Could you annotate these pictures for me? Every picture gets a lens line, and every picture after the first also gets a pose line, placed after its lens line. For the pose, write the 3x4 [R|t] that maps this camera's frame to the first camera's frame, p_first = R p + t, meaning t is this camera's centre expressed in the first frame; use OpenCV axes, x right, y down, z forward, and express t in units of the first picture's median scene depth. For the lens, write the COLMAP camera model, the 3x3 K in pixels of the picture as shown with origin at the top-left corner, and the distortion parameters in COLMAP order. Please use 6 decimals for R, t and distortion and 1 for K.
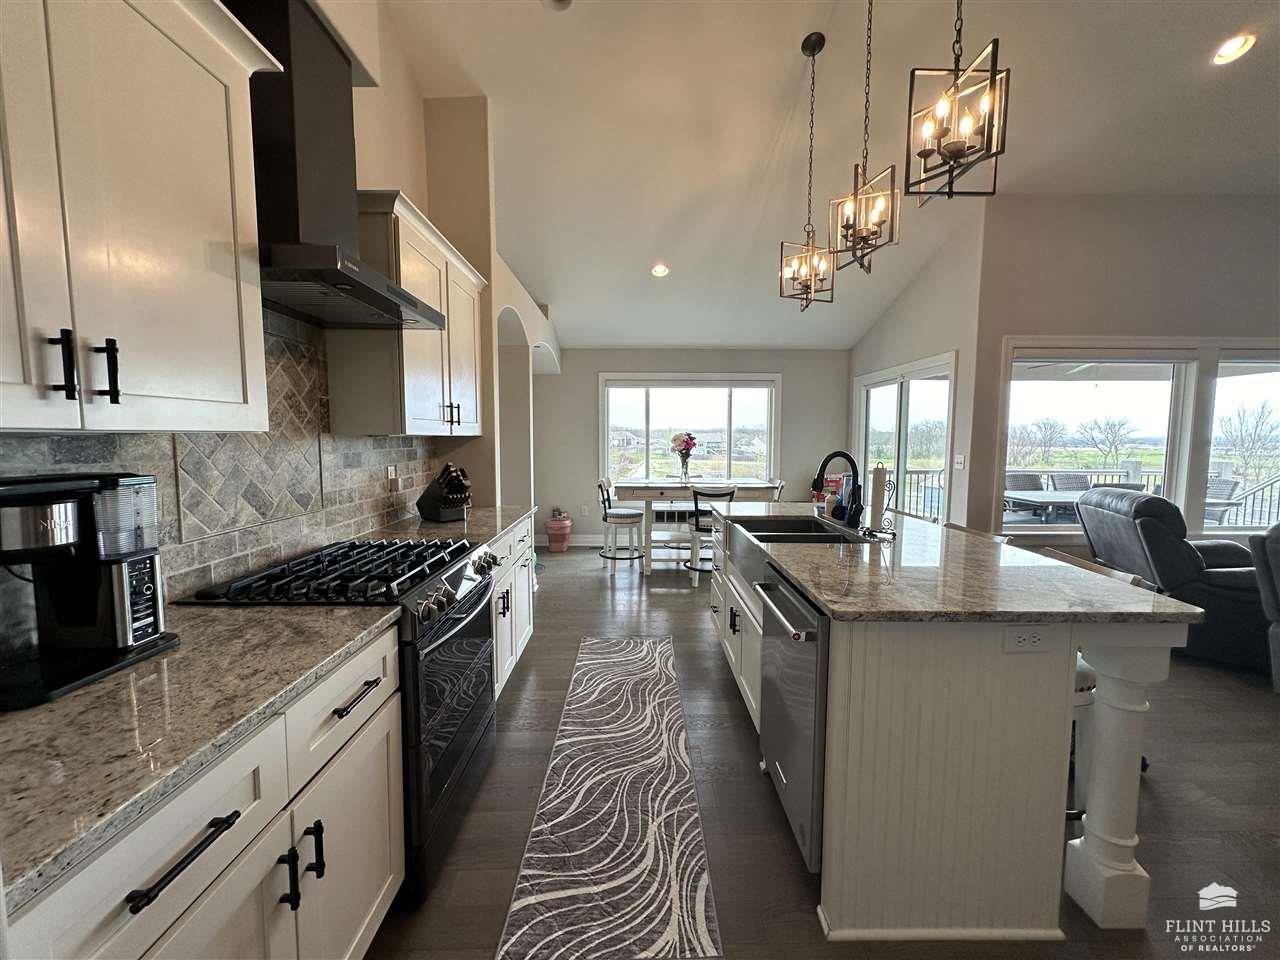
lens RADIAL K [[510.5, 0, 639.7], [0, 510.5, 477.2], [0, 0, 1]] dist [0.000023, 0.000095]
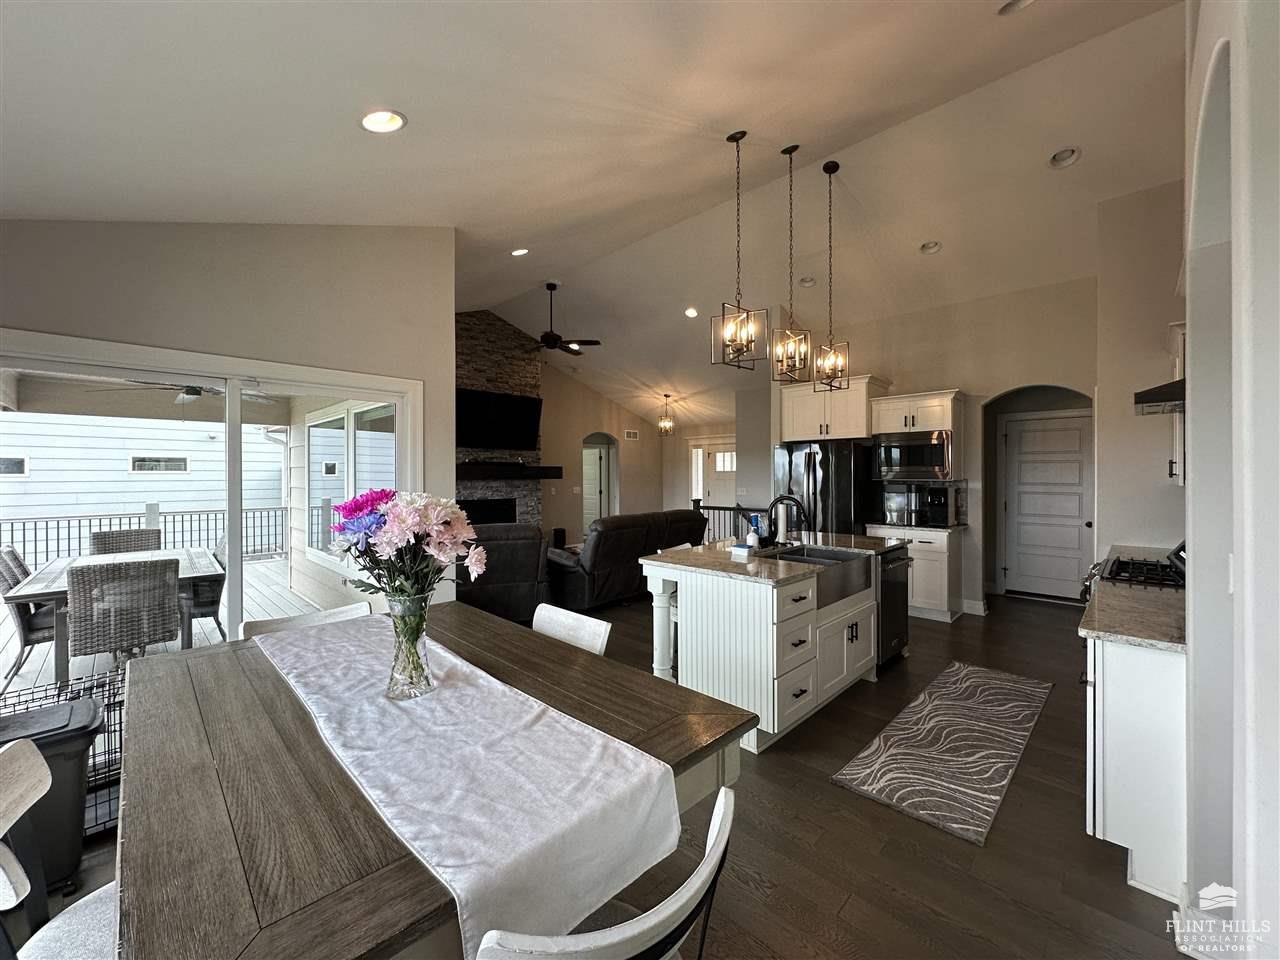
lens RADIAL K [[510.5, 0, 639.7], [0, 510.5, 477.2], [0, 0, 1]] dist [0.000023, 0.000095]
pose [[-0.703671, -0.005436, 0.710505, -0.281871], [0.055107, 0.996541, 0.062201, -0.177658], [-0.708386, 0.082922, -0.700938, 1.859329]]
